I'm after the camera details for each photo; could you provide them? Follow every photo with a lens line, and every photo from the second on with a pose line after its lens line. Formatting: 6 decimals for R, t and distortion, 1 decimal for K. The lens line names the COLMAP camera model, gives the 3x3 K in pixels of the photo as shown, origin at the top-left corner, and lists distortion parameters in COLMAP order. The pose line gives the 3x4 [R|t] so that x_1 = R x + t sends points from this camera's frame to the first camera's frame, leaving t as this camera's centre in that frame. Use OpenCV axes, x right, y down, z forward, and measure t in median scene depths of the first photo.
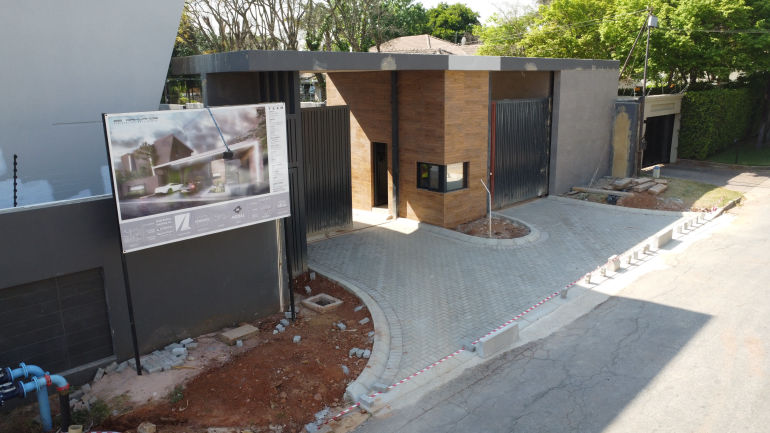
lens RADIAL K [[571.9, 0, 389.6], [0, 571.9, 218.6], [0, 0, 1]] dist [-0.153815, 0.221828]
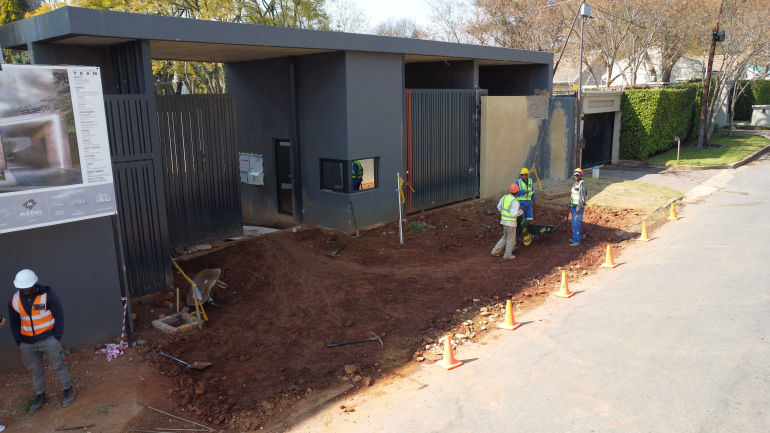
lens RADIAL K [[571.9, 0, 389.6], [0, 571.9, 218.6], [0, 0, 1]] dist [-0.153815, 0.221828]
pose [[0.997452, -0.017347, 0.069194, 0.153541], [0.019498, 0.999344, -0.030534, 0.034135], [-0.068619, 0.031806, 0.997136, 0.211209]]
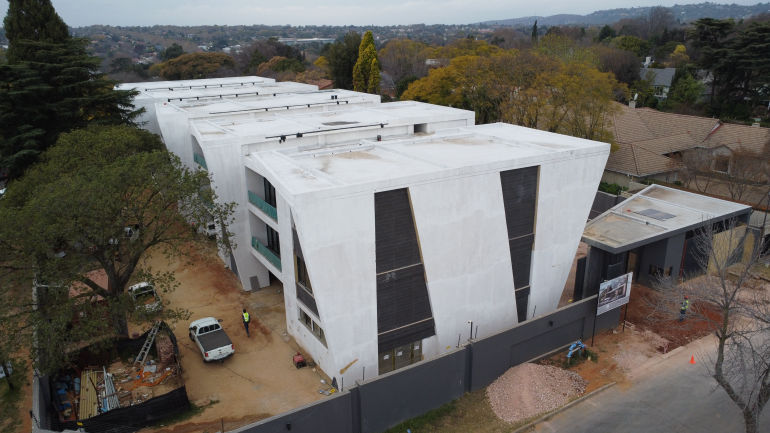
lens RADIAL K [[571.9, 0, 389.6], [0, 571.9, 218.6], [0, 0, 1]] dist [-0.153815, 0.221828]
pose [[0.976490, 0.068508, -0.204384, -0.950229], [-0.054167, 0.995714, 0.074963, -0.697486], [0.208644, -0.062130, 0.976016, -2.615082]]
